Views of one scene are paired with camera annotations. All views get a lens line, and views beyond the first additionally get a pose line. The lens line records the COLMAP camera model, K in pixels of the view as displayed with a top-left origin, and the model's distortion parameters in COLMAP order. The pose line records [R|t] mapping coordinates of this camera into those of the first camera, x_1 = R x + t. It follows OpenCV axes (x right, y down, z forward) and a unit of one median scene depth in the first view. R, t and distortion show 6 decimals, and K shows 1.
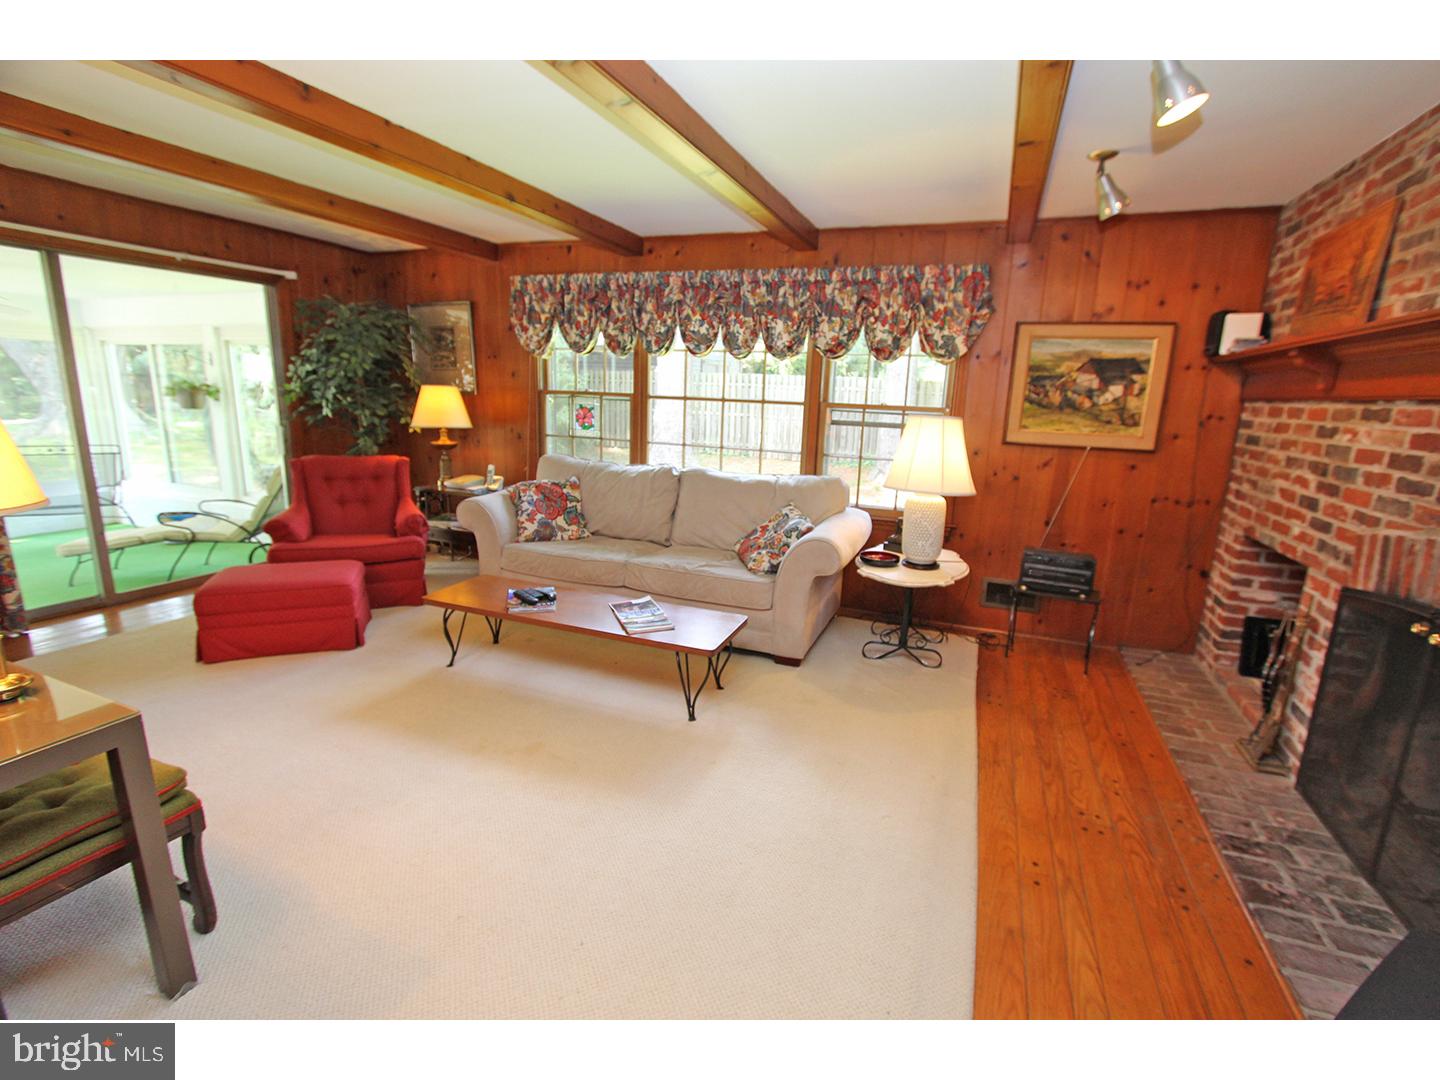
lens RADIAL K [[660.4, 0, 735.5], [0, 660.4, 543.6], [0, 0, 1]] dist [-0.024583, 0.004673]
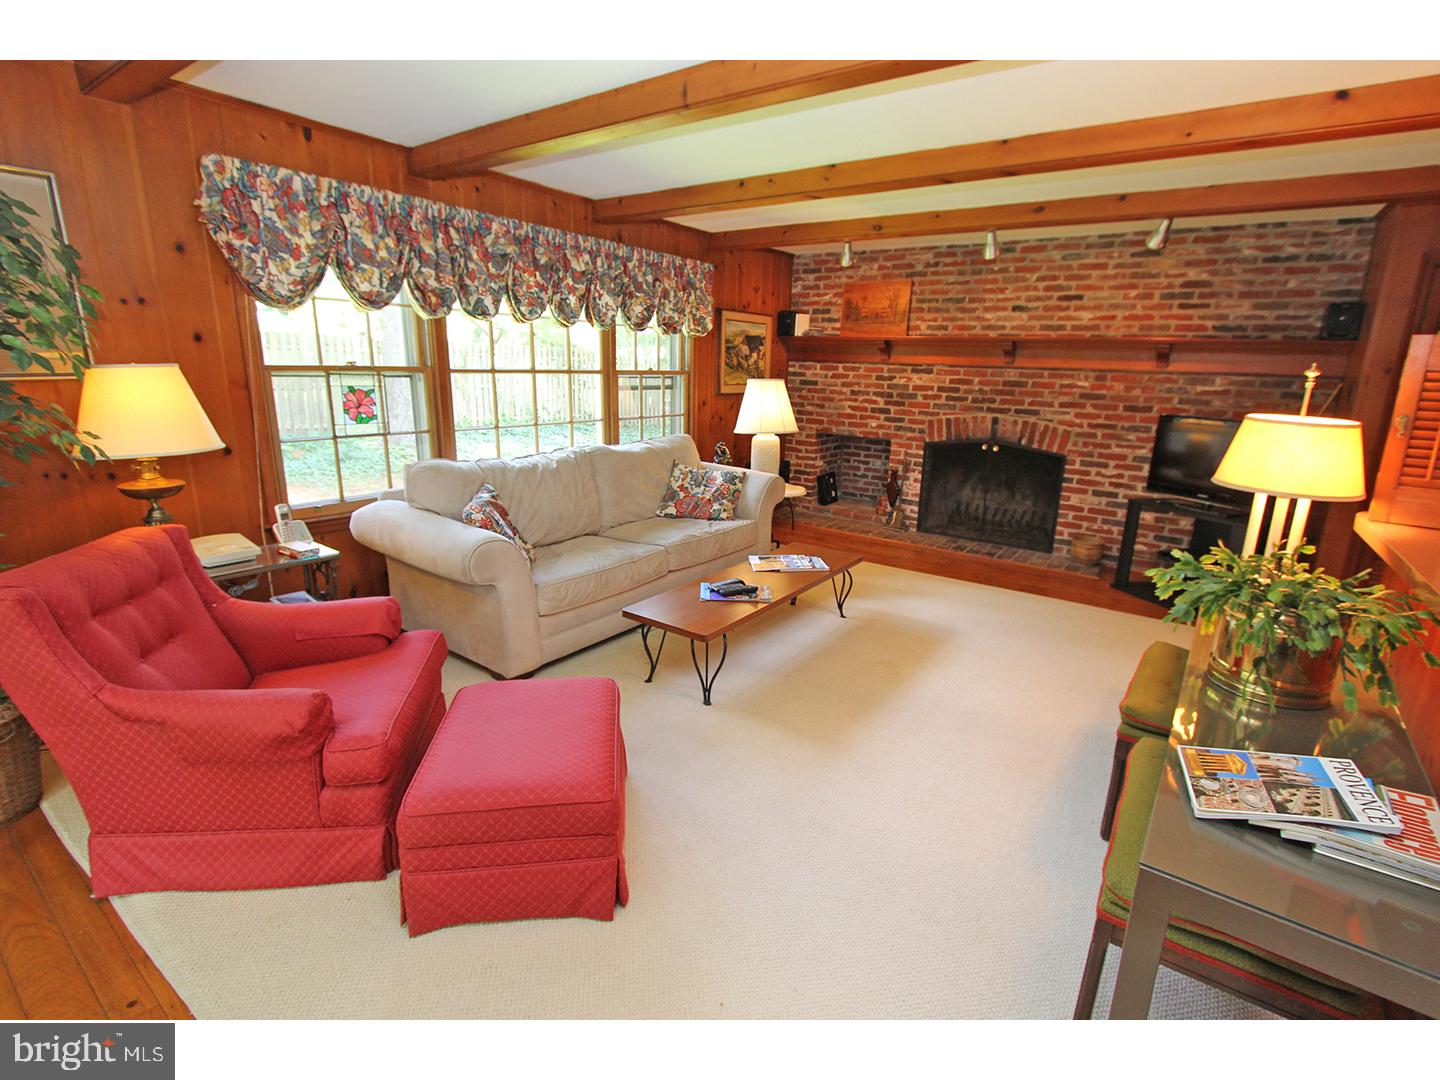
lens RADIAL K [[677.8, 0, 756.0], [0, 677.8, 540.3], [0, 0, 1]] dist [-0.020818, 0.000315]
pose [[0.230167, -0.274795, 0.933548, -0.885579], [0.196054, 0.952728, 0.232103, -0.155841], [-0.953198, 0.129603, 0.273161, 0.502173]]
